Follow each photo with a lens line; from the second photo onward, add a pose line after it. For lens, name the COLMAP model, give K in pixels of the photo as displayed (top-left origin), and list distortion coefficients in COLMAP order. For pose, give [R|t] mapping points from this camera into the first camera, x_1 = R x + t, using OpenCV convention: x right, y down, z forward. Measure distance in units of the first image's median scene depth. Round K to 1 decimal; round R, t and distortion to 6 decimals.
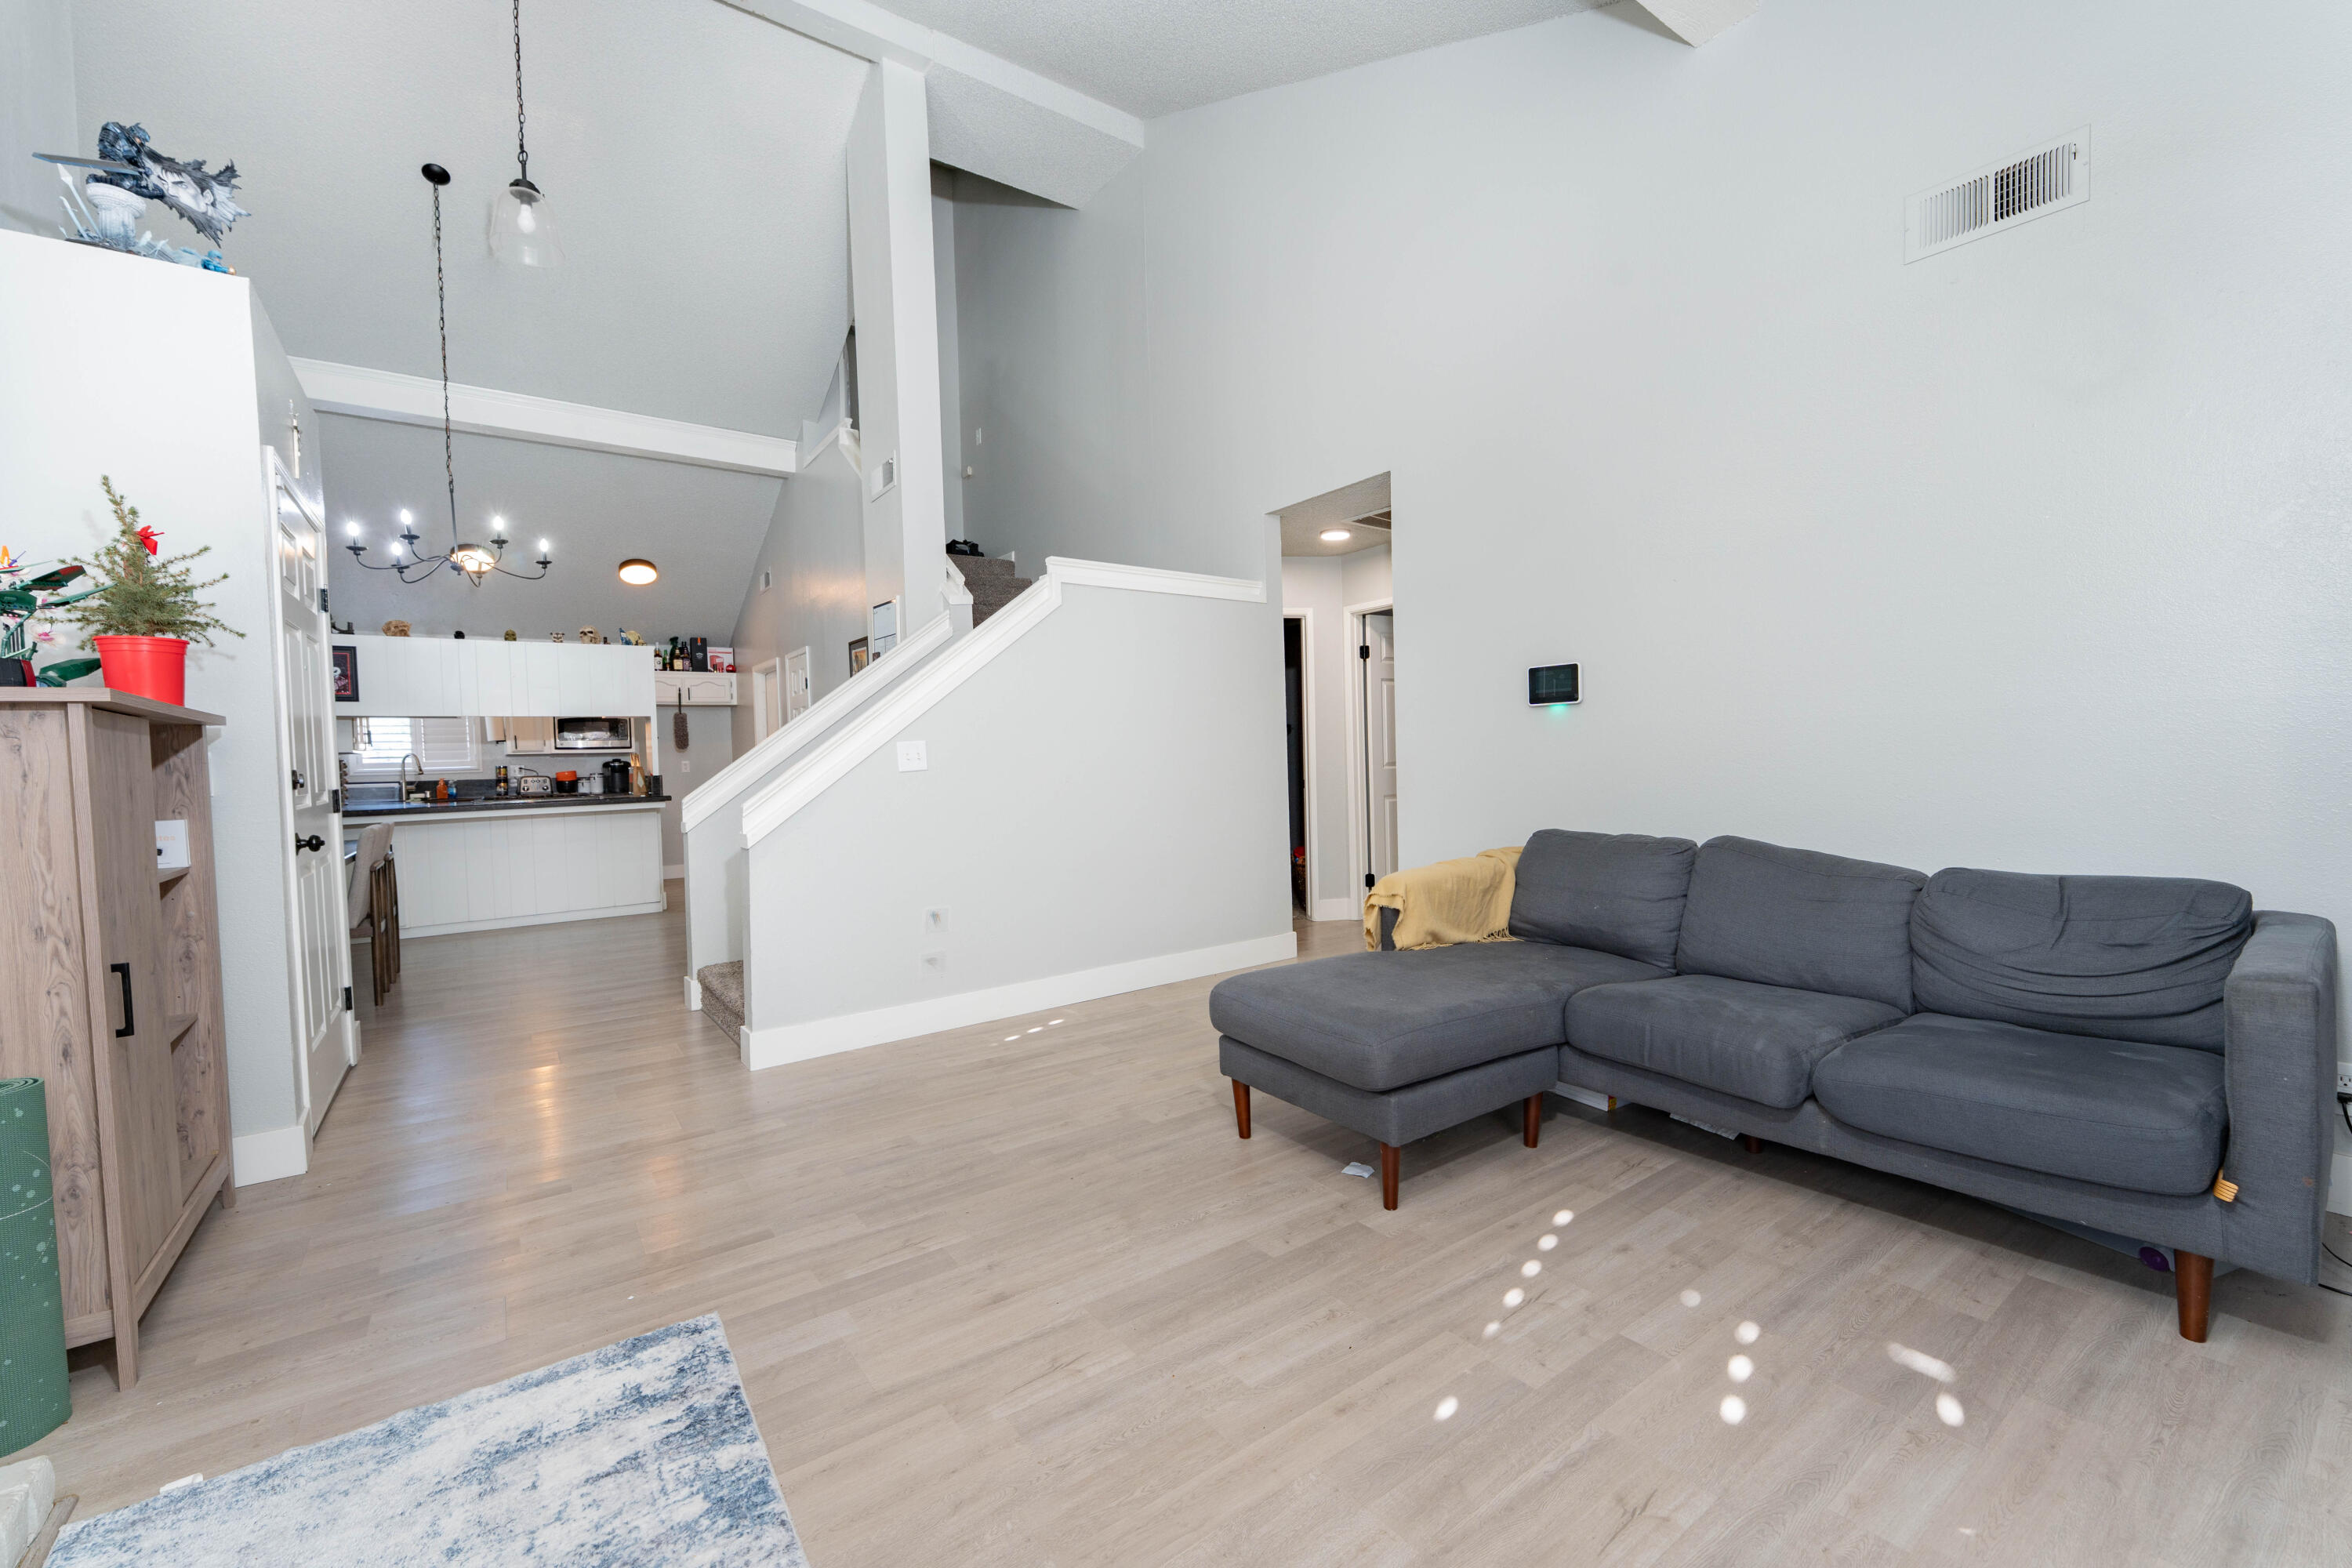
lens RADIAL K [[940.1, 0, 1156.7], [0, 940.1, 789.0], [0, 0, 1]] dist [-0.001003, -0.001629]
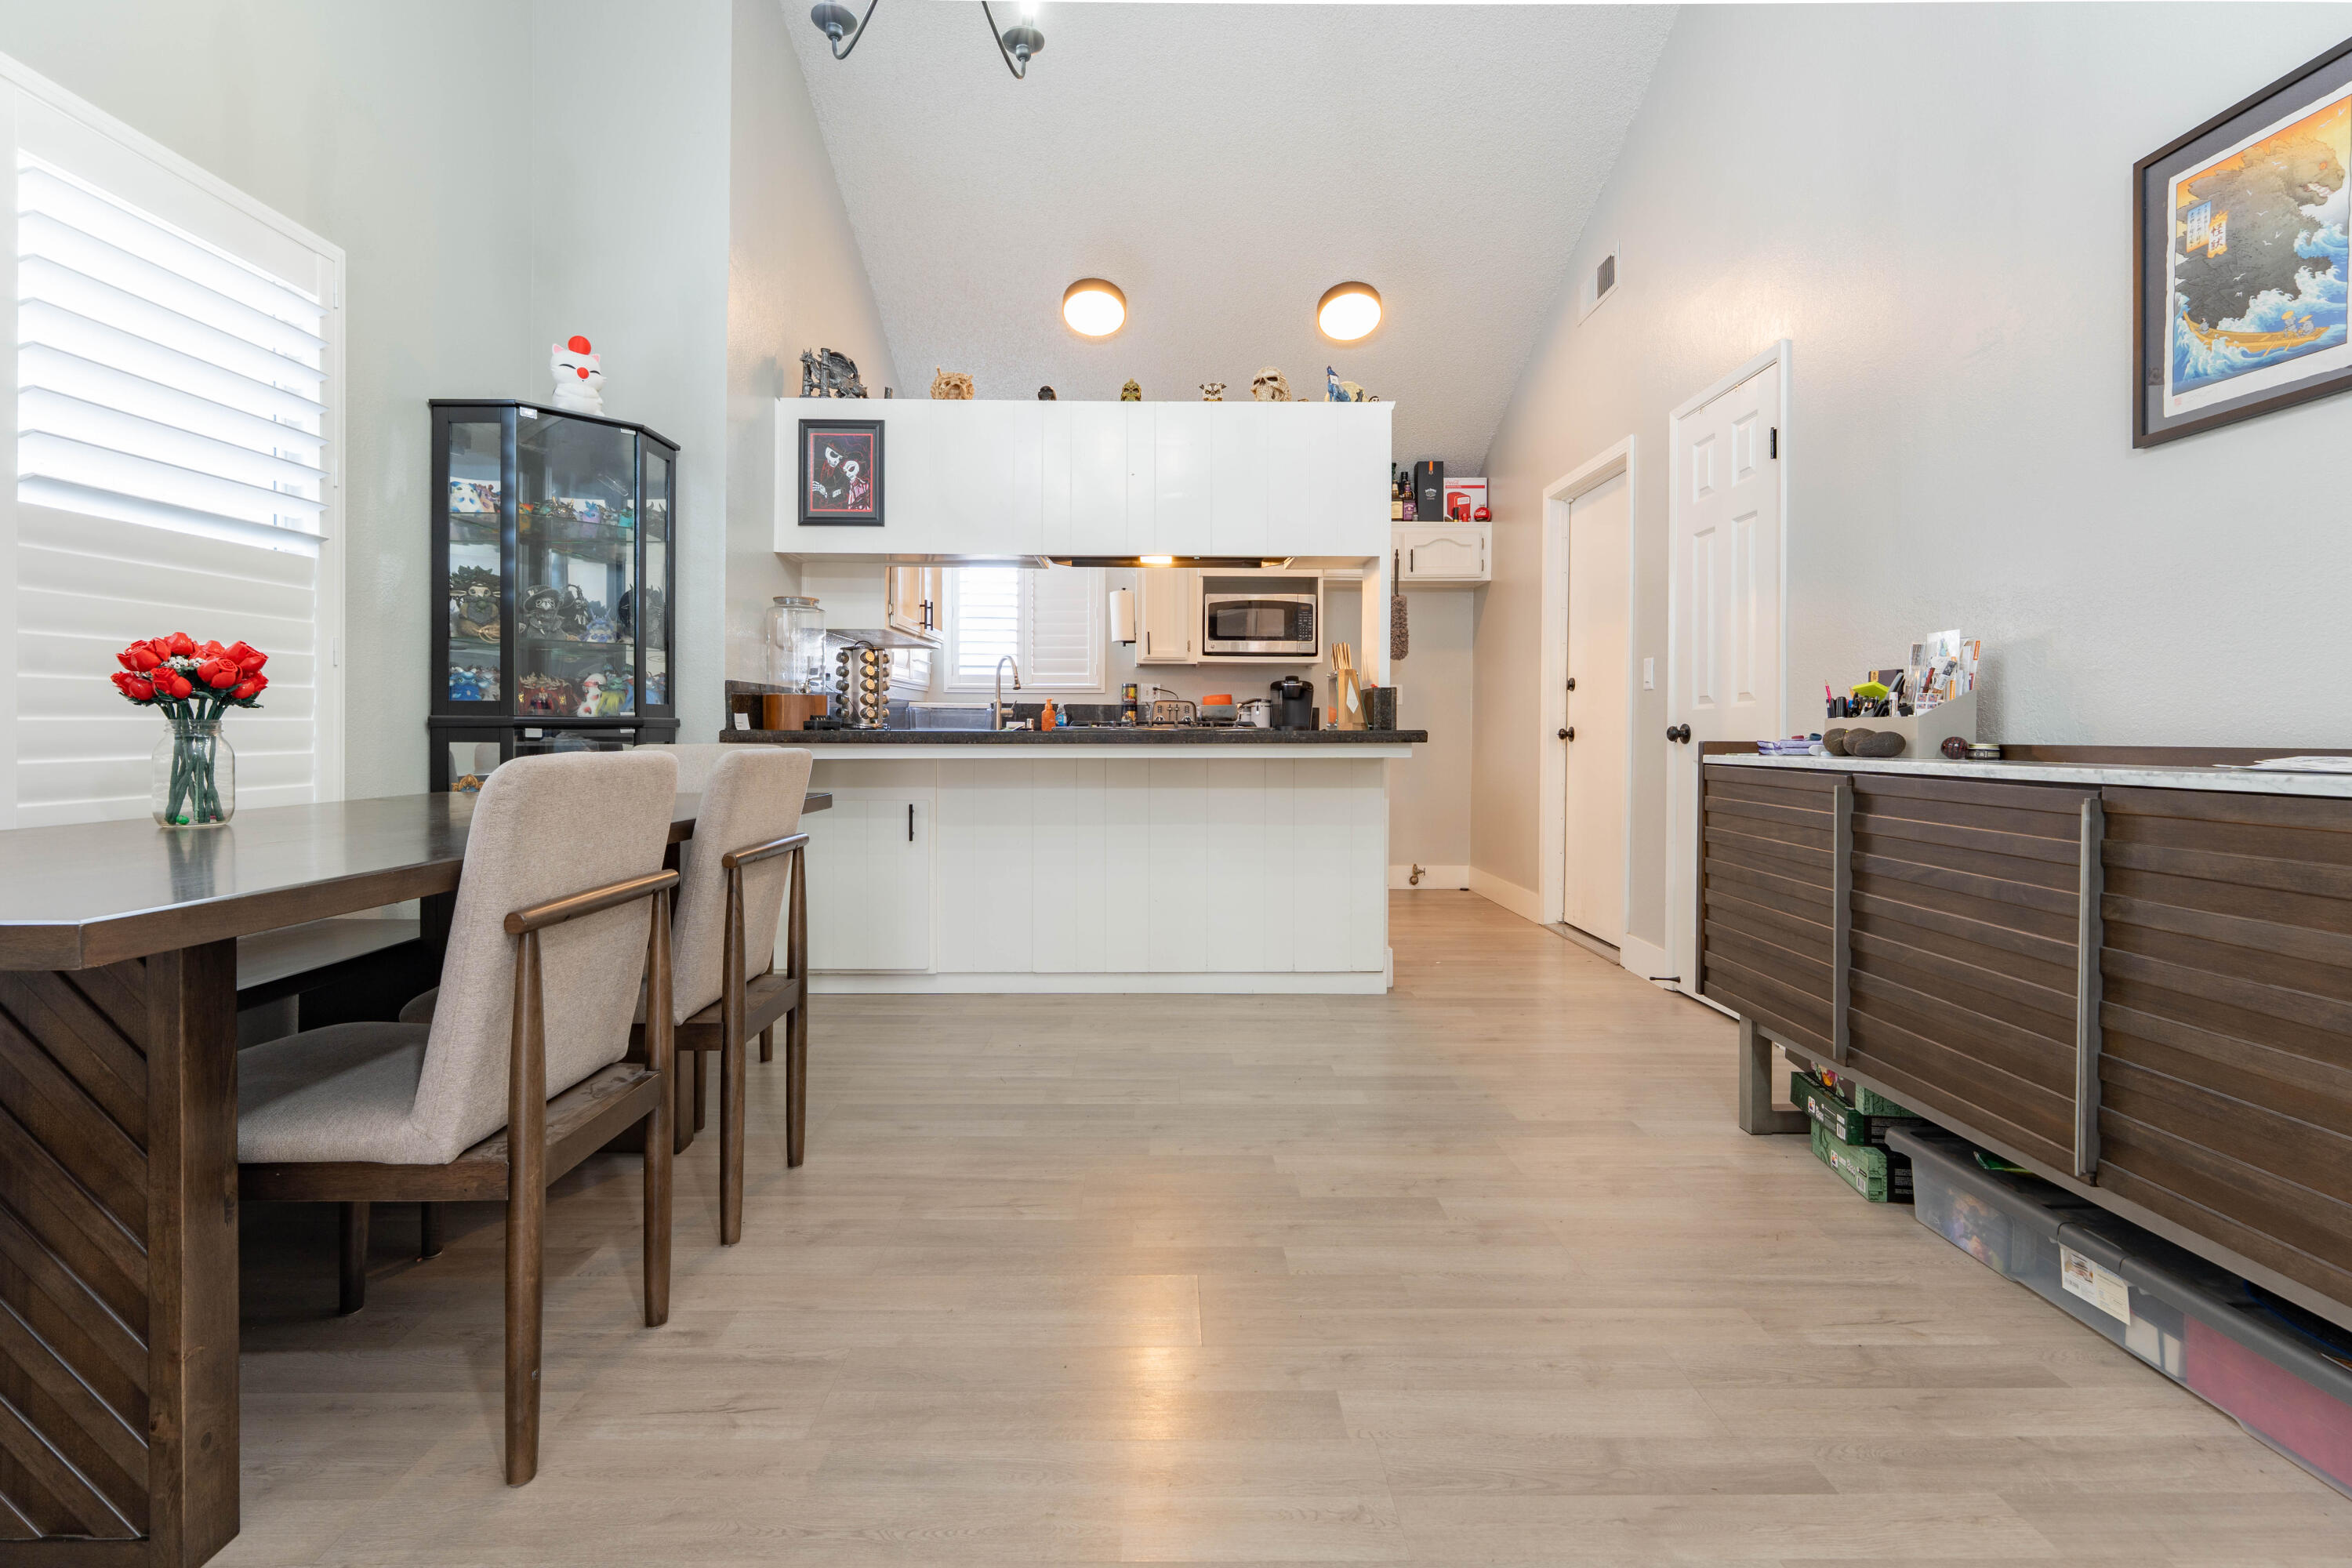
lens RADIAL K [[1010.3, 0, 1169.5], [0, 1010.3, 727.7], [0, 0, 1]] dist [0.008553, -0.004157]
pose [[0.818155, 0.027714, -0.574330, -0.825289], [-0.046617, 0.998747, -0.018214, 0.044799], [0.573105, 0.041675, 0.818421, 1.331092]]
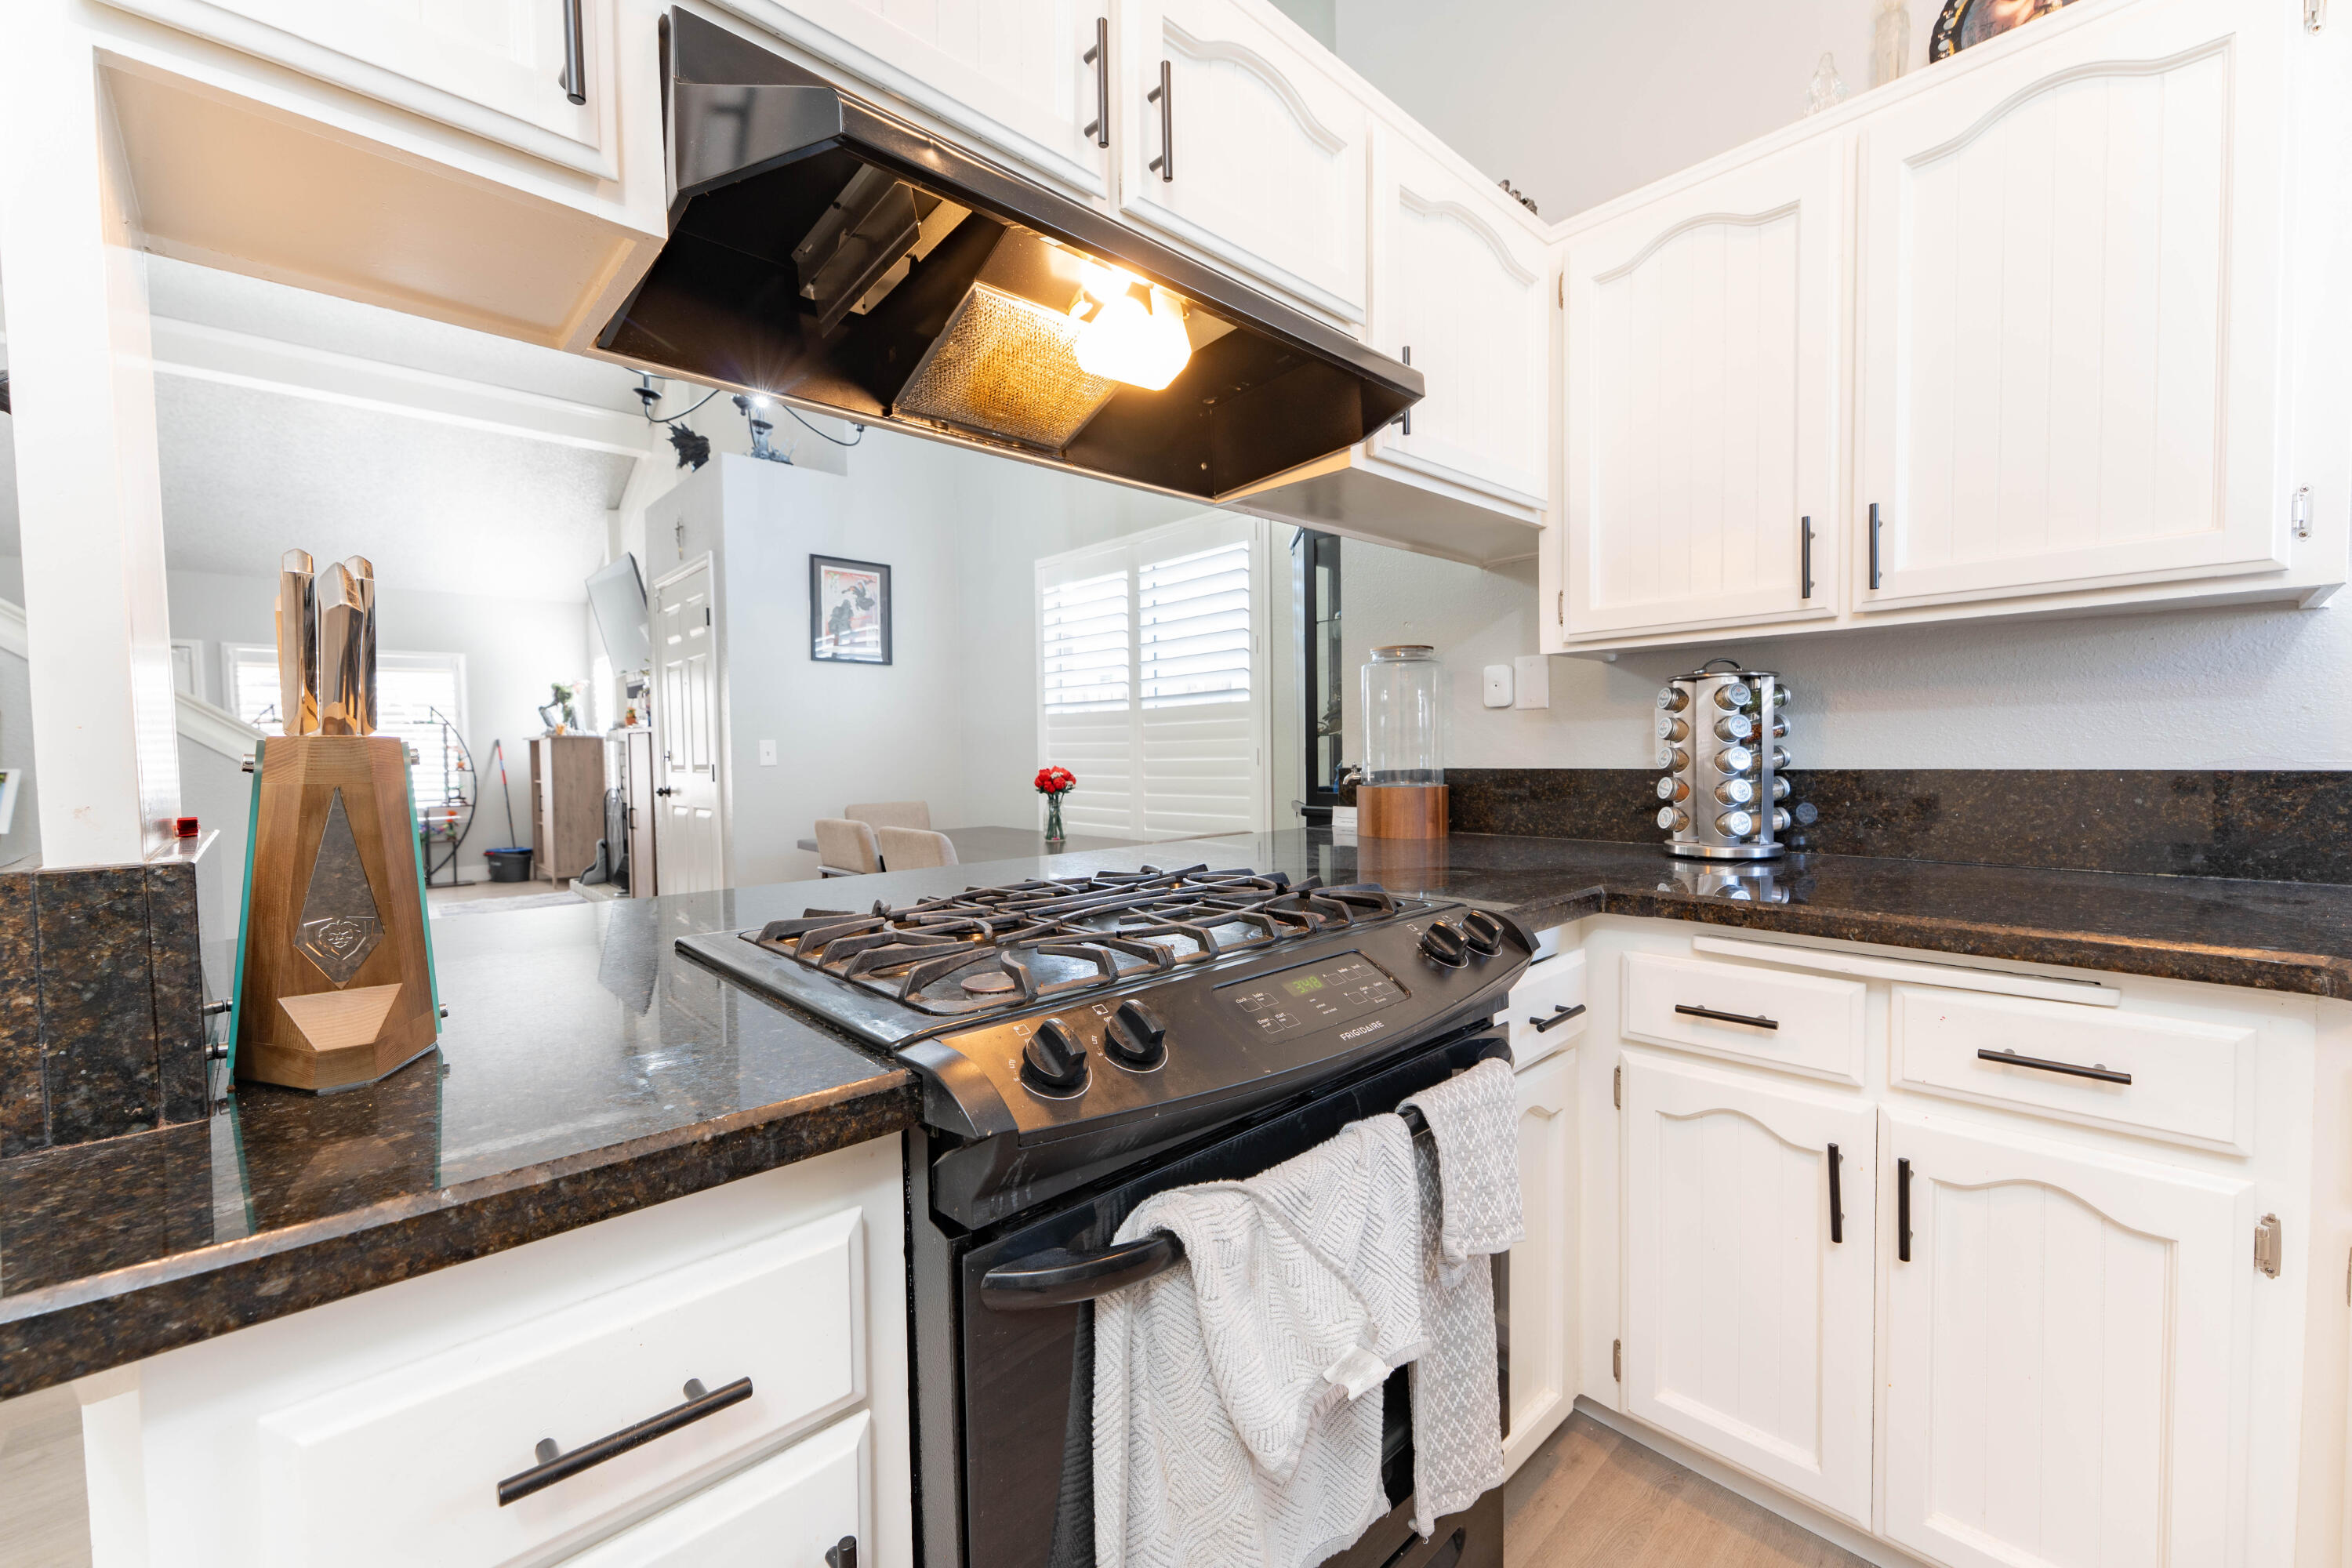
lens RADIAL K [[940.1, 0, 1163.6], [0, 940.1, 783.1], [0, 0, 1]] dist [-0.001003, -0.001629]
pose [[-0.991199, 0.046303, -0.124021, -1.524517], [0.037072, 0.996439, 0.075732, -0.054234], [0.127086, 0.070468, -0.989385, 2.705620]]
